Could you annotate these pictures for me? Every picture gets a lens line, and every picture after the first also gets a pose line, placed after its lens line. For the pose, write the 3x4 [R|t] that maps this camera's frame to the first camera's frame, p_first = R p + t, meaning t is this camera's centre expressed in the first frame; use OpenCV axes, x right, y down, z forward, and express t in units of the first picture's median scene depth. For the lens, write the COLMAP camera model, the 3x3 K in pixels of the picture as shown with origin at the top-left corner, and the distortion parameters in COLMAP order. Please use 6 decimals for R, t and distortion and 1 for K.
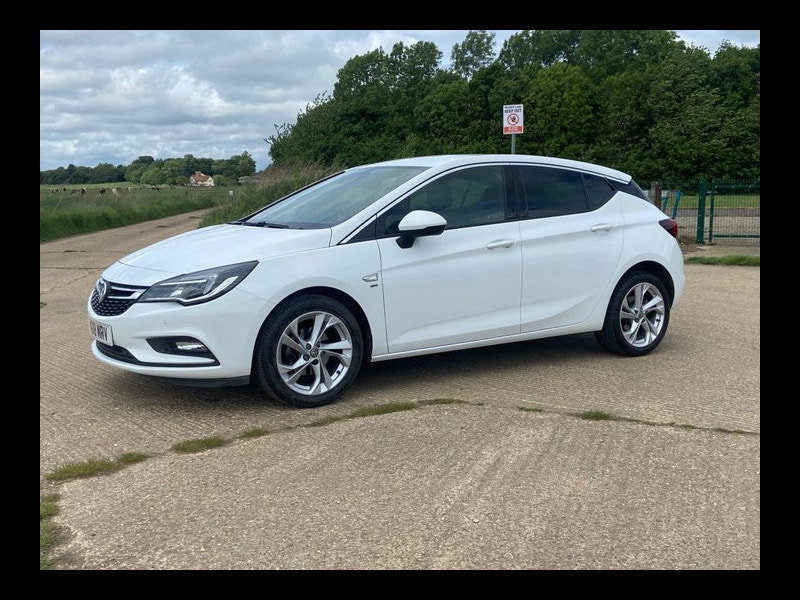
lens RADIAL K [[865.6, 0, 432.6], [0, 865.6, 302.2], [0, 0, 1]] dist [0.091838, 0.006034]
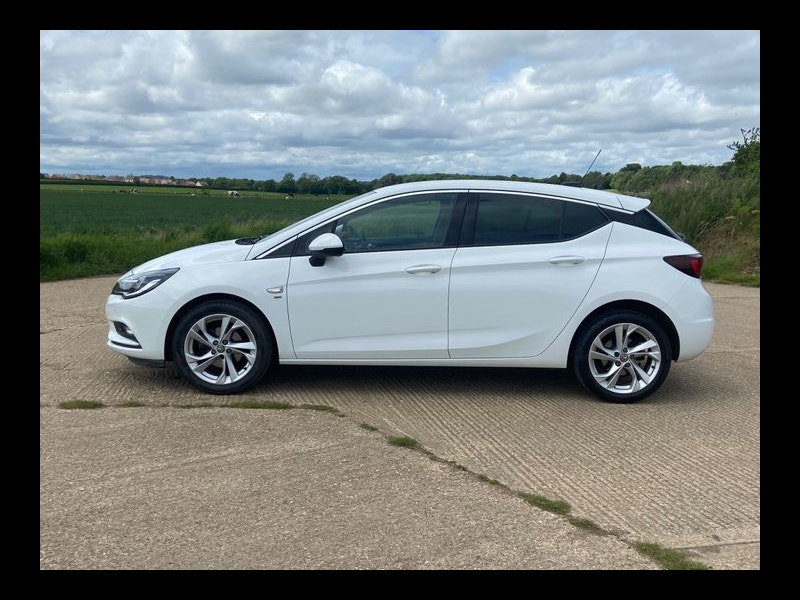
lens RADIAL K [[880.0, 0, 402.1], [0, 880.0, 313.3], [0, 0, 1]] dist [0.124793, -0.033835]
pose [[0.827430, 0.097089, -0.553112, 0.576822], [-0.095761, 0.994909, 0.031384, -0.040645], [0.553343, 0.026998, 0.832516, 0.103436]]
